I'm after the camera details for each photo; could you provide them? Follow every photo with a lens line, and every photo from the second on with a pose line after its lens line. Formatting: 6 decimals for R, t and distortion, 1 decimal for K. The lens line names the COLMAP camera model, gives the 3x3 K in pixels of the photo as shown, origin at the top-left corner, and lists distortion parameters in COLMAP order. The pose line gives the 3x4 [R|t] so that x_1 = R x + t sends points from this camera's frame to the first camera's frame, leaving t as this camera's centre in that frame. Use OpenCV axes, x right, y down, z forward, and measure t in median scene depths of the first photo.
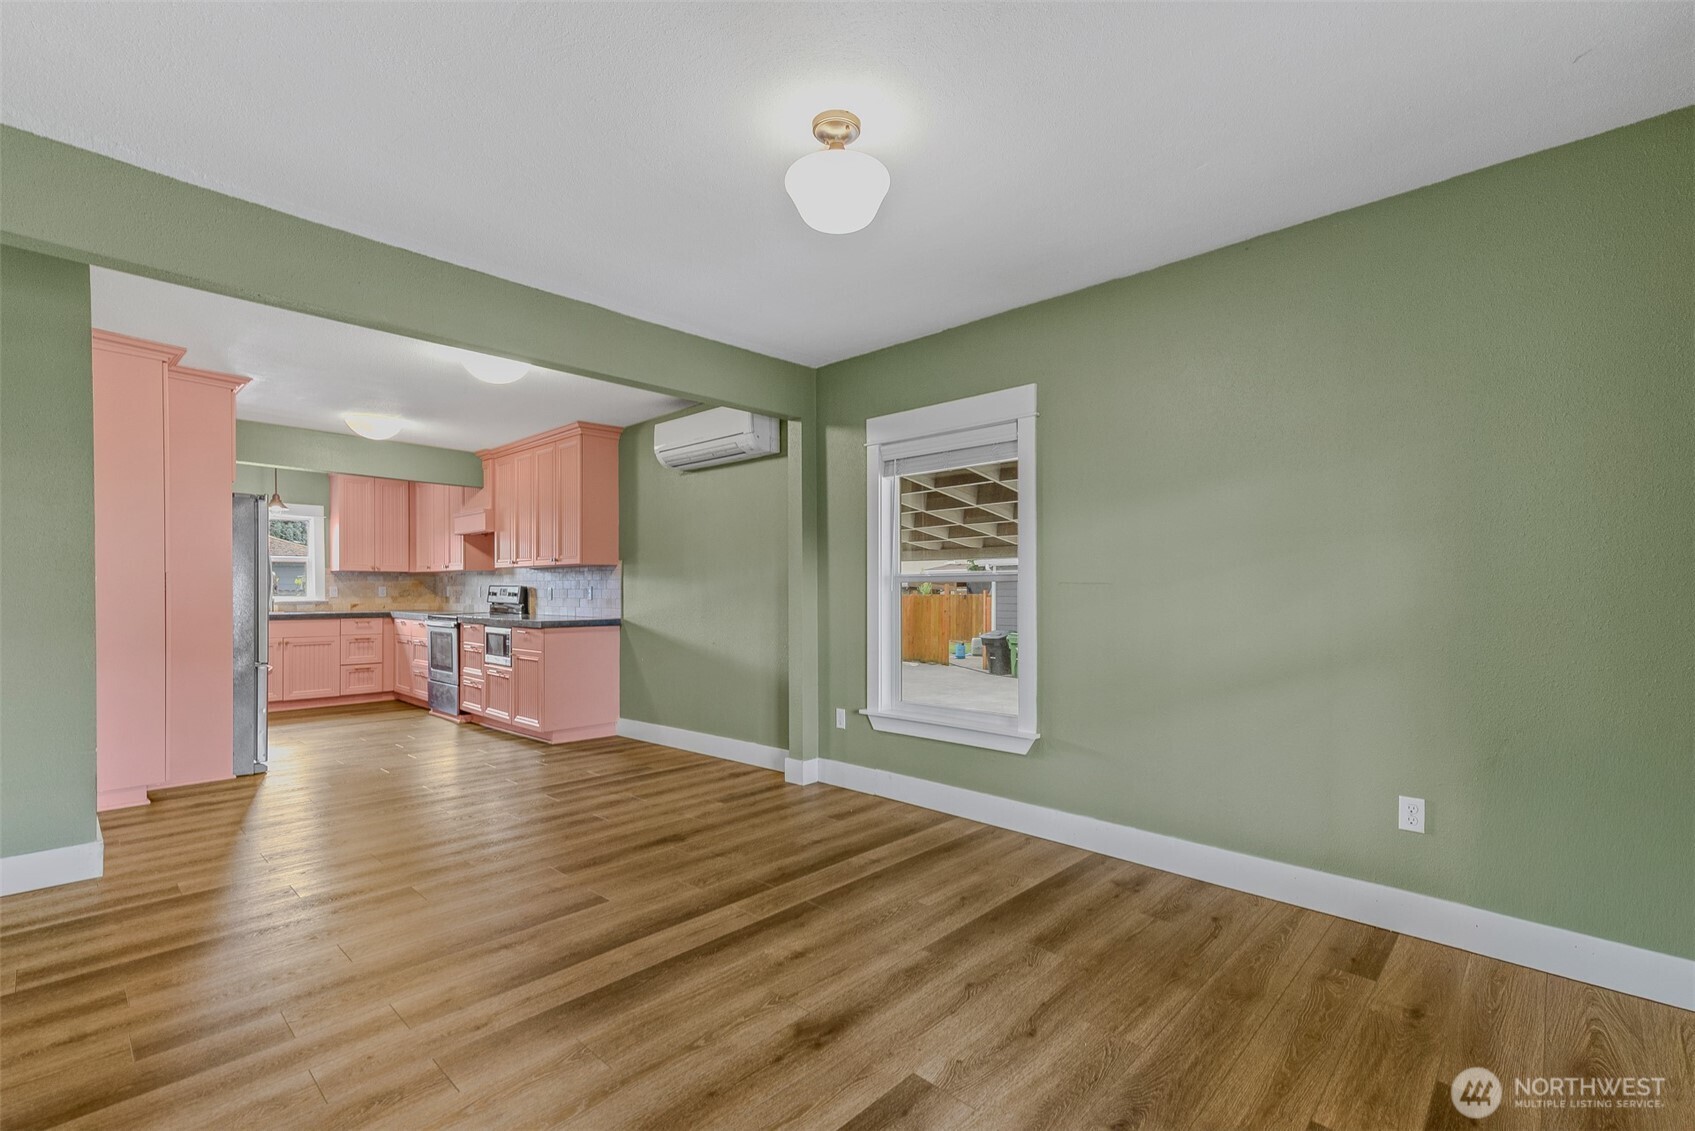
lens RADIAL K [[732.2, 0, 882.7], [0, 732.2, 584.6], [0, 0, 1]] dist [0.014988, 0.000764]
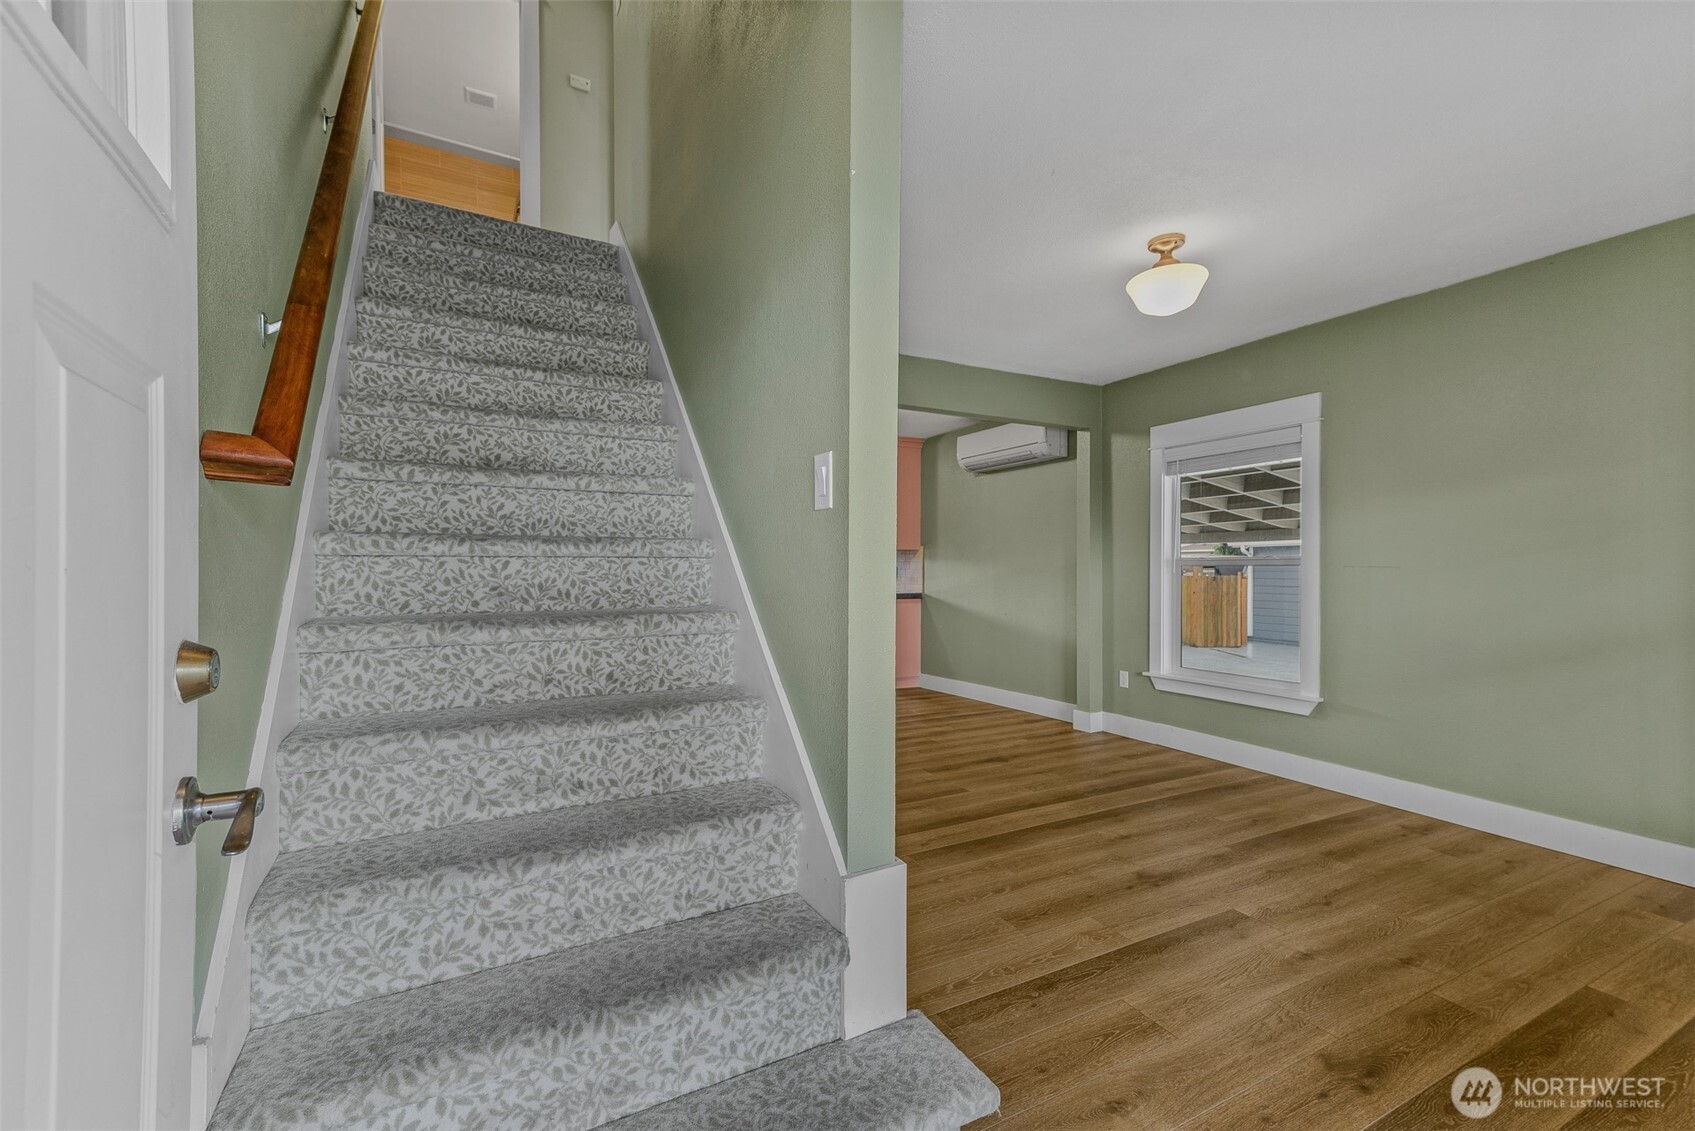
lens RADIAL K [[732.2, 0, 849.0], [0, 732.2, 565.3], [0, 0, 1]] dist [0.014988, 0.000764]
pose [[0.945116, 0.003896, -0.326711, -0.089159], [-0.003581, 0.999992, 0.001566, -0.002782], [0.326714, -0.000310, 0.945123, -0.268985]]
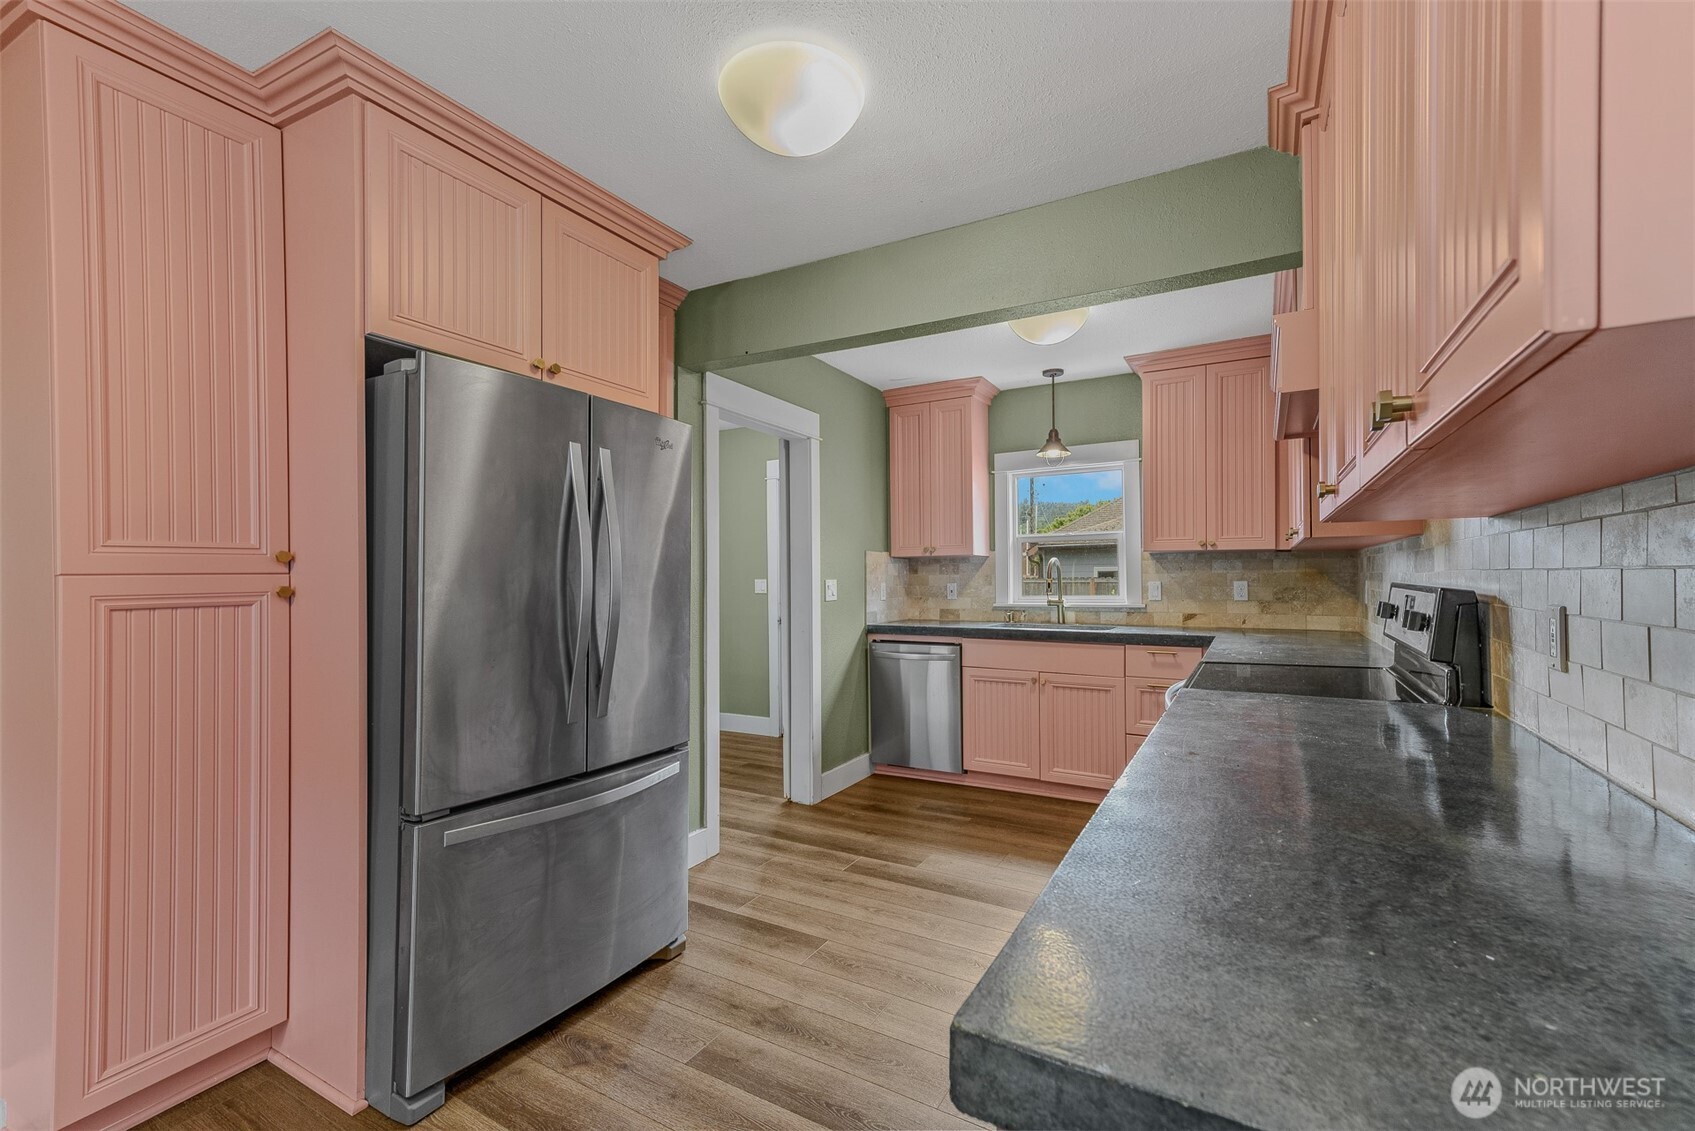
lens RADIAL K [[732.2, 0, 854.8], [0, 732.2, 572.6], [0, 0, 1]] dist [0.014988, 0.000764]
pose [[0.224463, -0.007318, -0.974455, -0.524746], [0.014398, 0.999888, -0.004192, -0.009645], [0.974376, -0.013089, 0.224543, 1.342612]]
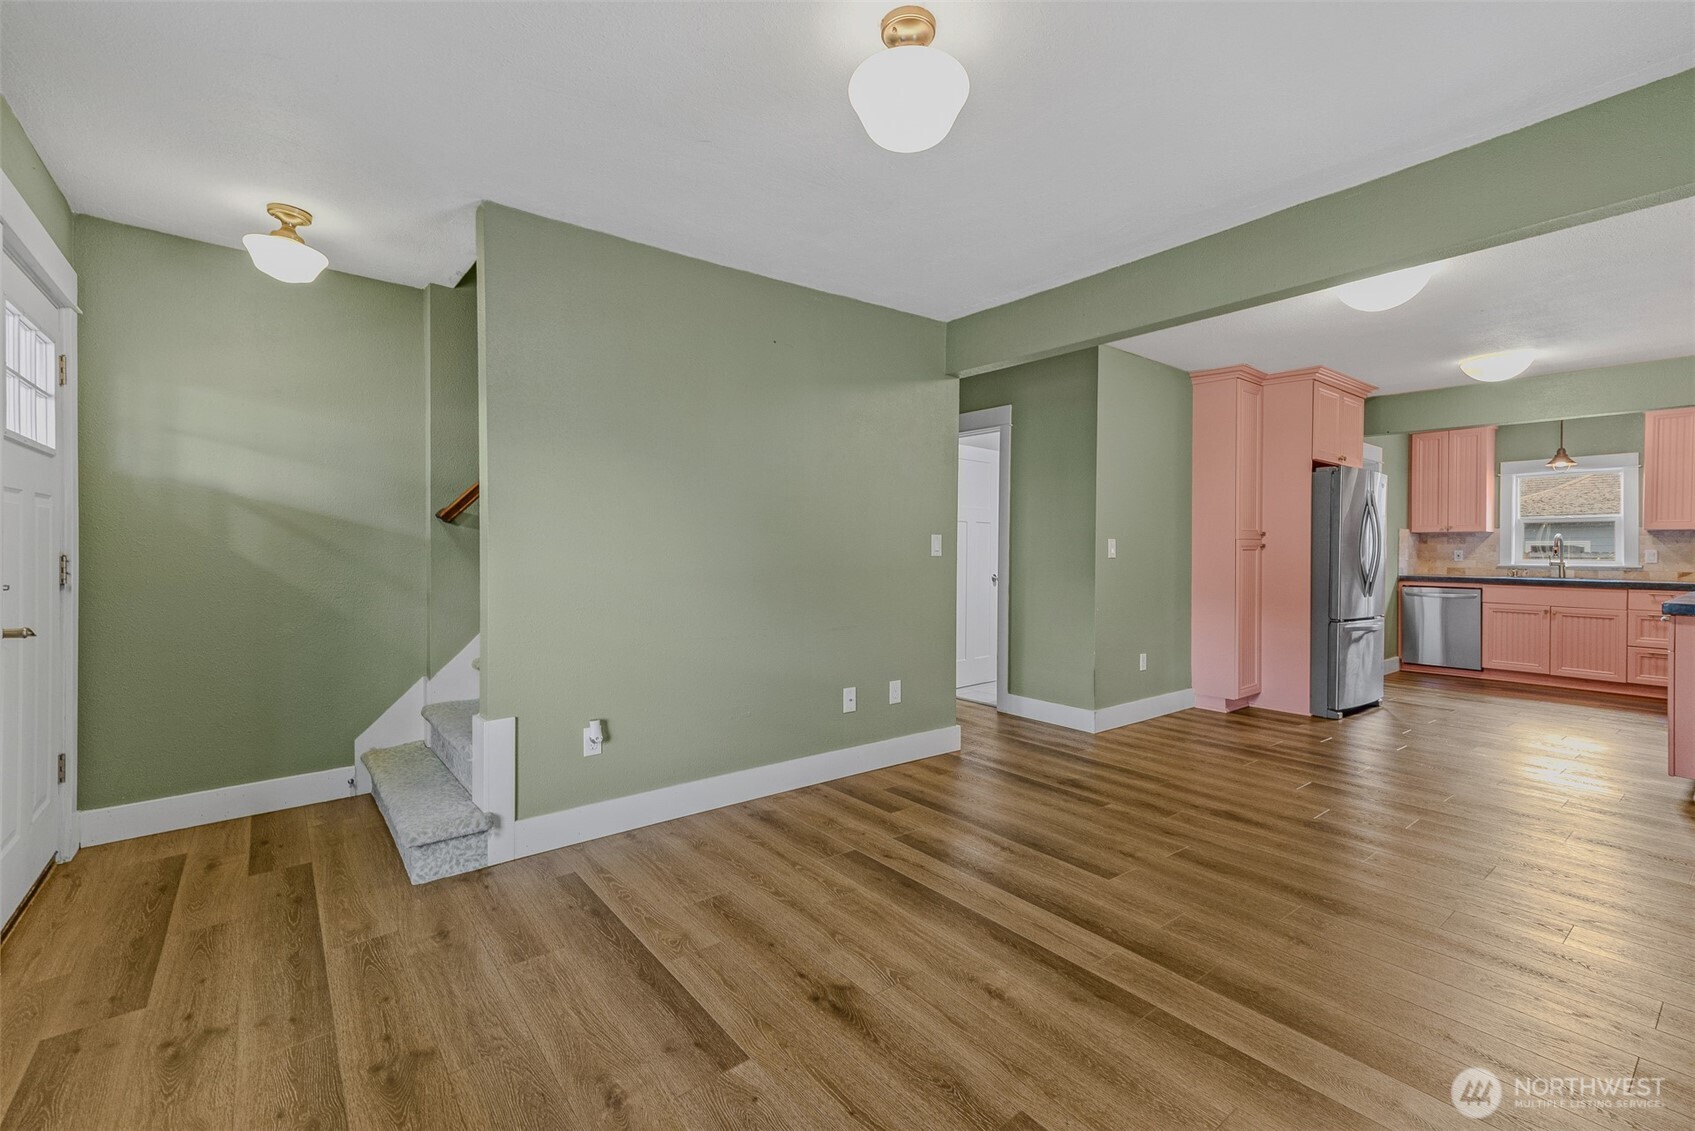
lens RADIAL K [[732.2, 0, 850.2], [0, 732.2, 552.4], [0, 0, 1]] dist [0.014988, 0.000764]
pose [[-0.169245, 0.003250, -0.985569, 0.420516], [0.002494, 0.999993, 0.002869, 0.002490], [0.985571, -0.001973, -0.169252, 0.565859]]
